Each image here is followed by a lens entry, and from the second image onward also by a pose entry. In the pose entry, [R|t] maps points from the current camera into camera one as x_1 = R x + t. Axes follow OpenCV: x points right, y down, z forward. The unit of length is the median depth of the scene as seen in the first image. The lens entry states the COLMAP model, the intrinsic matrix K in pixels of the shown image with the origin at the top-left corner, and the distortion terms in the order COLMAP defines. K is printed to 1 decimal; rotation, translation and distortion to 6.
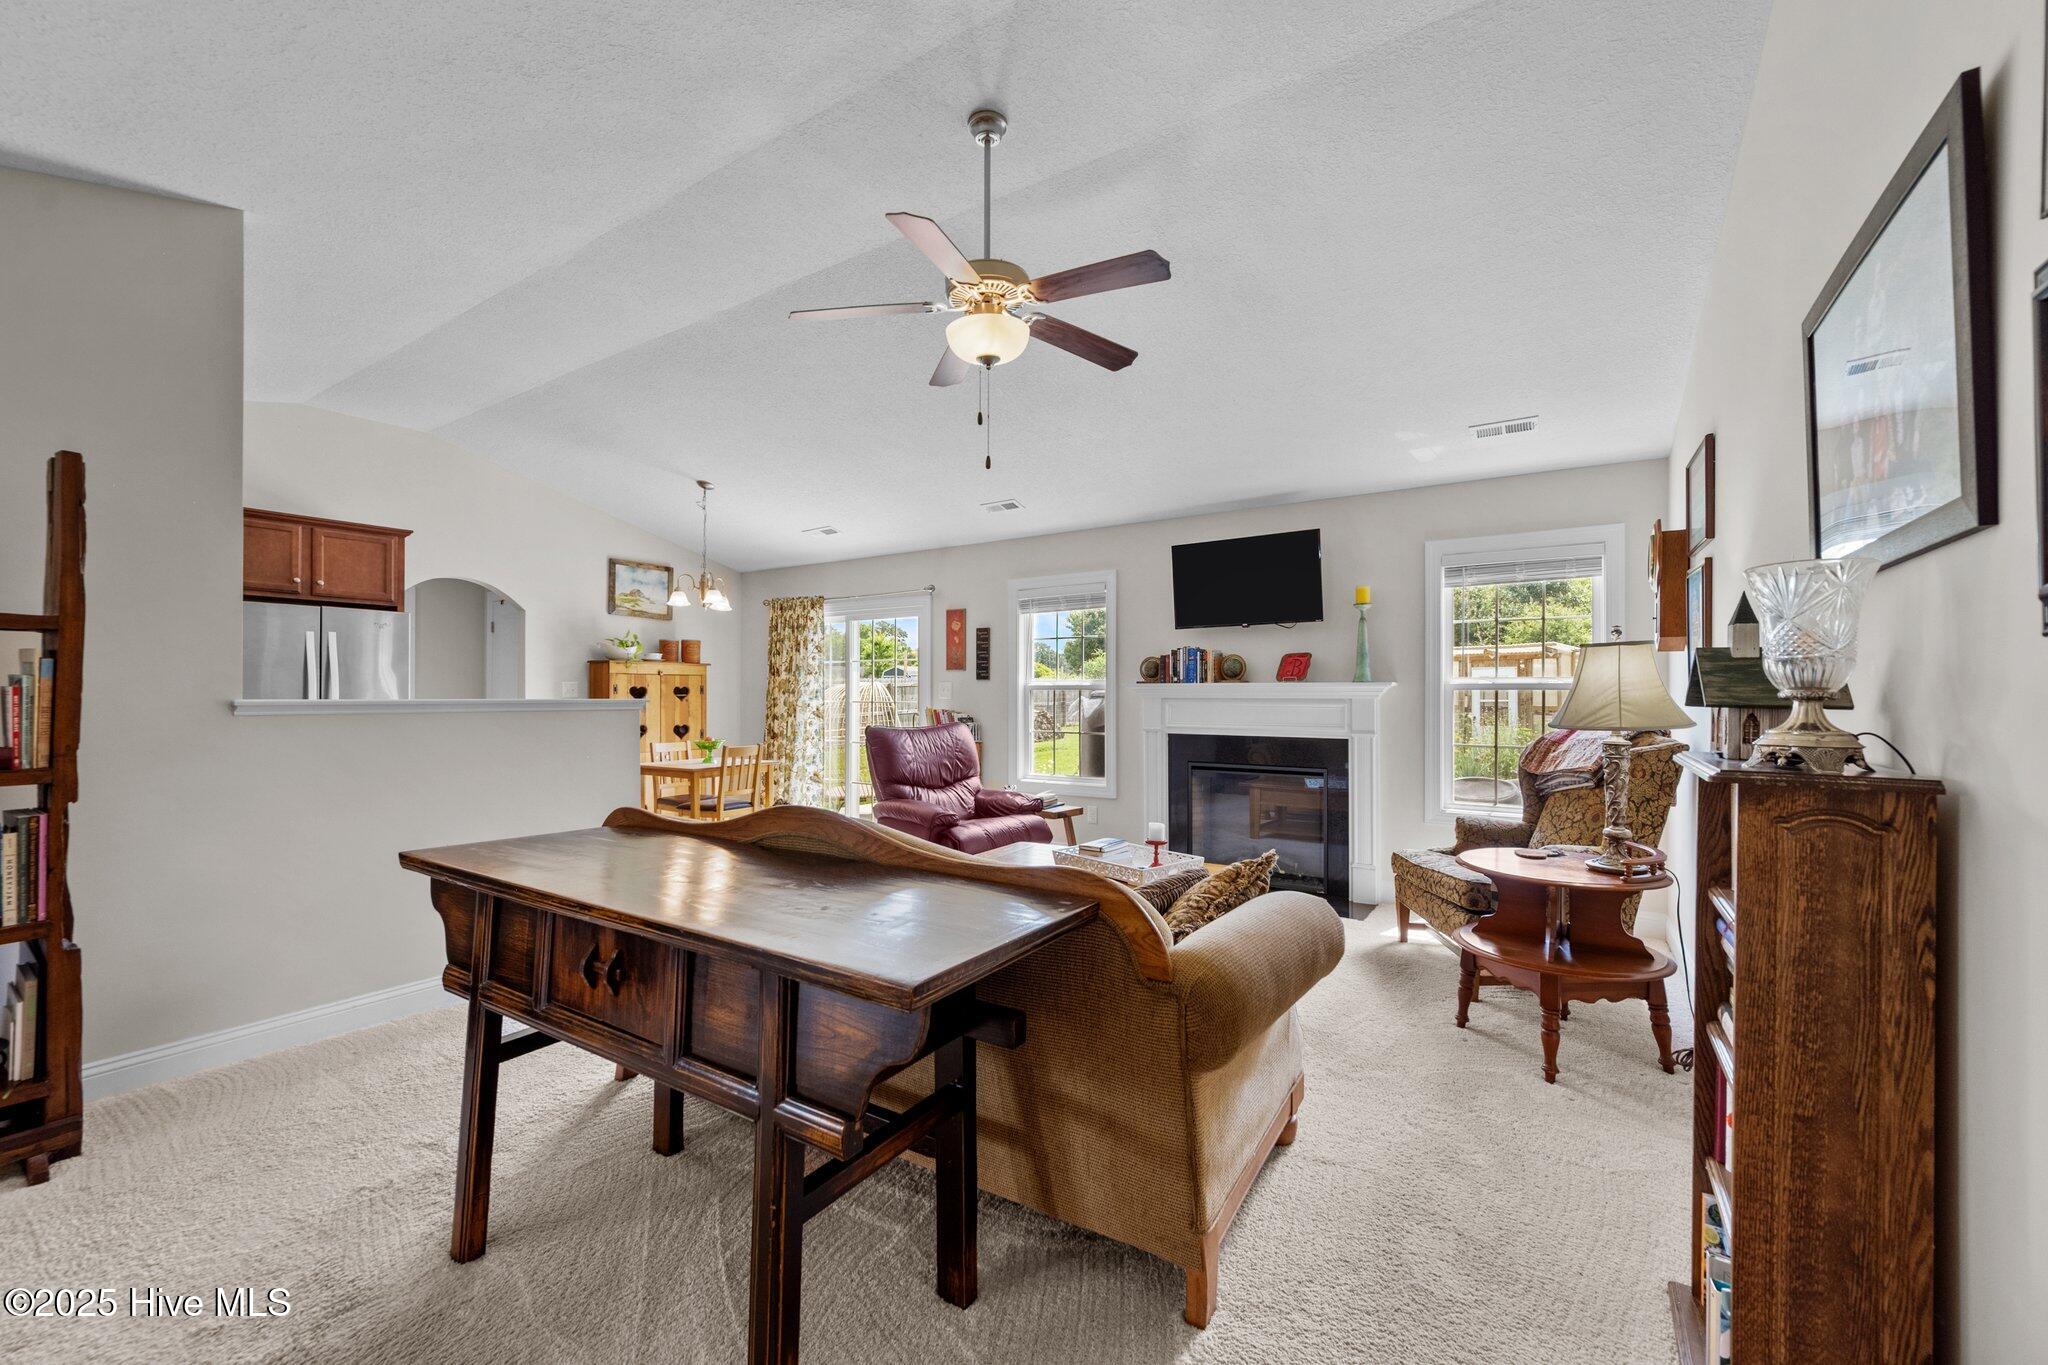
lens RADIAL K [[812.0, 0, 1026.9], [0, 812.0, 690.8], [0, 0, 1]] dist [0.000926, -0.000080]
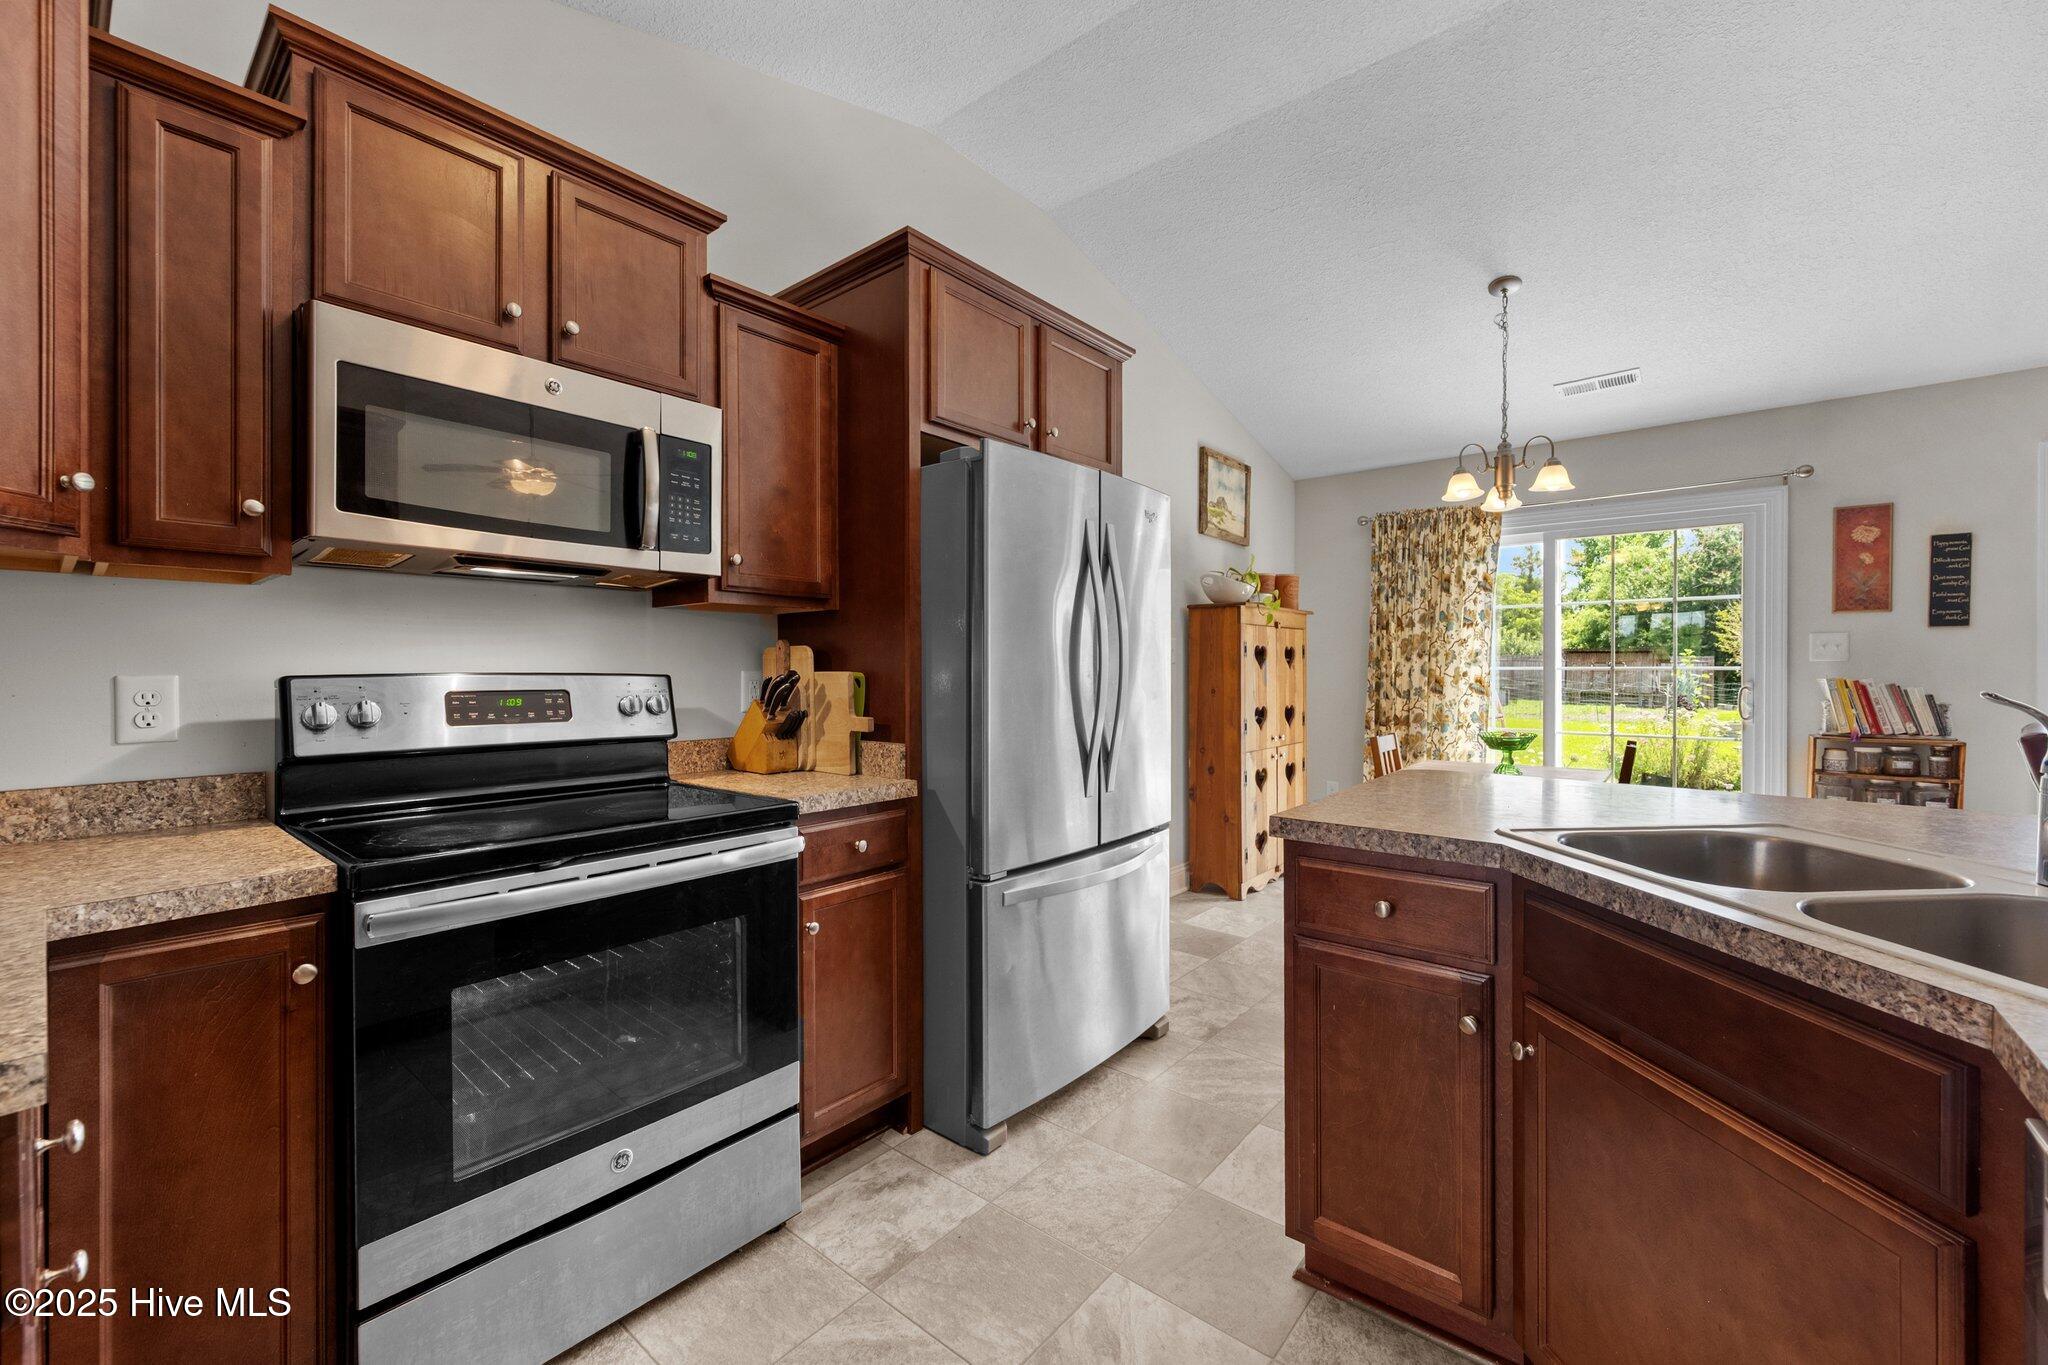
lens RADIAL K [[814.1, 0, 1025.6], [0, 814.1, 674.0], [0, 0, 1]] dist [-0.000680, -0.000017]
pose [[0.993512, -0.003675, -0.113672, -0.738218], [0.004946, 0.999928, 0.010905, 0.012049], [0.113624, -0.011396, 0.993458, 0.432901]]
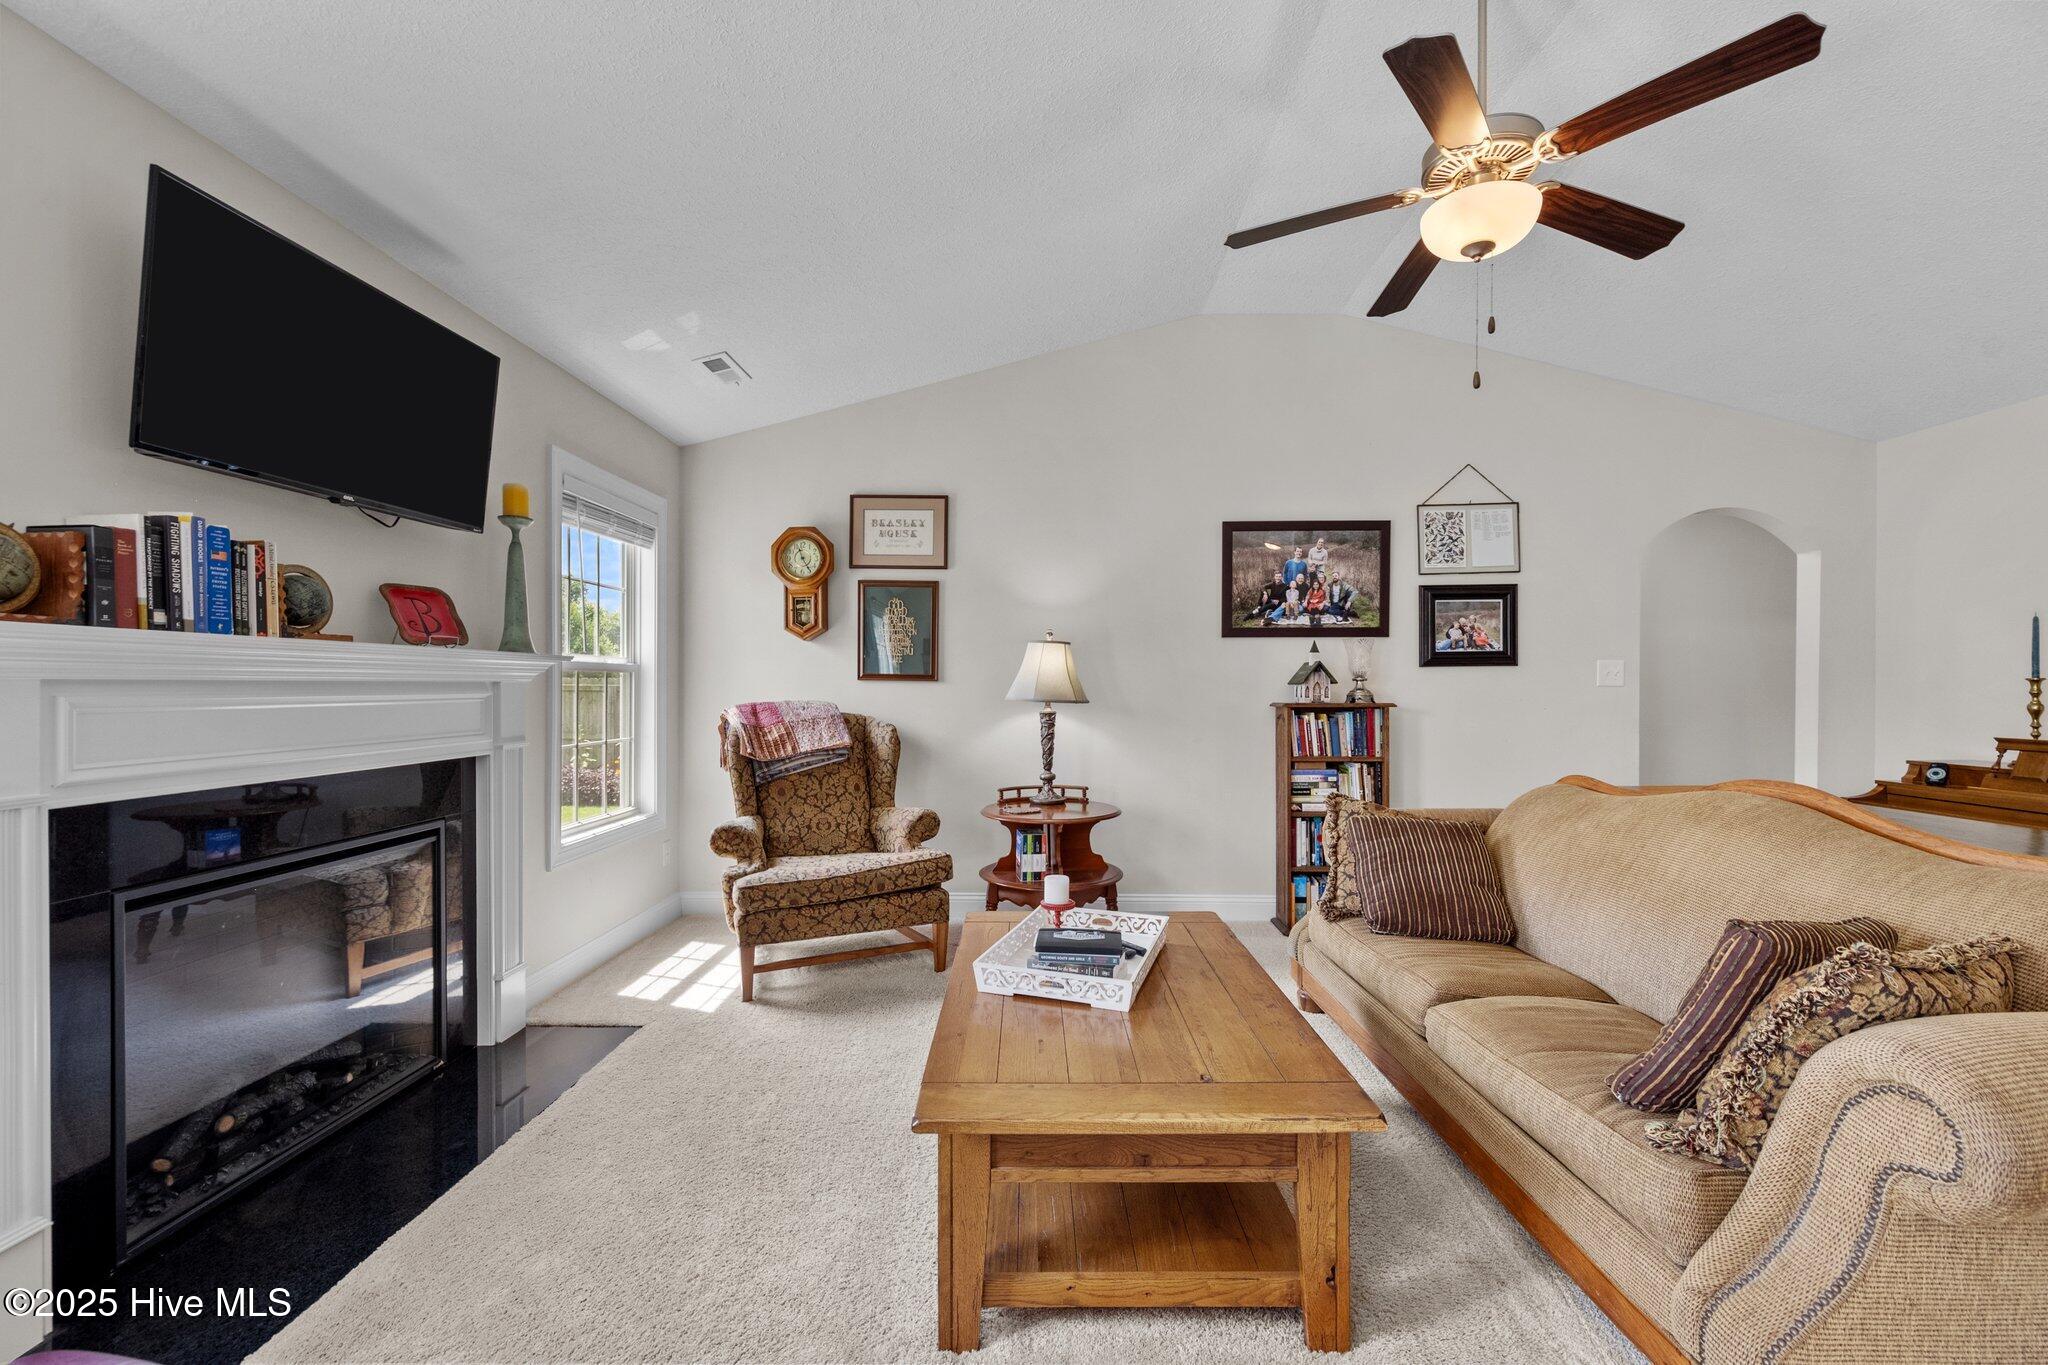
lens RADIAL K [[809.3, 0, 1029.2], [0, 809.3, 685.2], [0, 0, 1]] dist [0.000405, 0.000416]
pose [[-0.528121, -0.003070, 0.849163, -0.237711], [-0.007255, 0.999973, -0.000897, 0.008794], [-0.849138, -0.006635, -0.528129, 0.871589]]
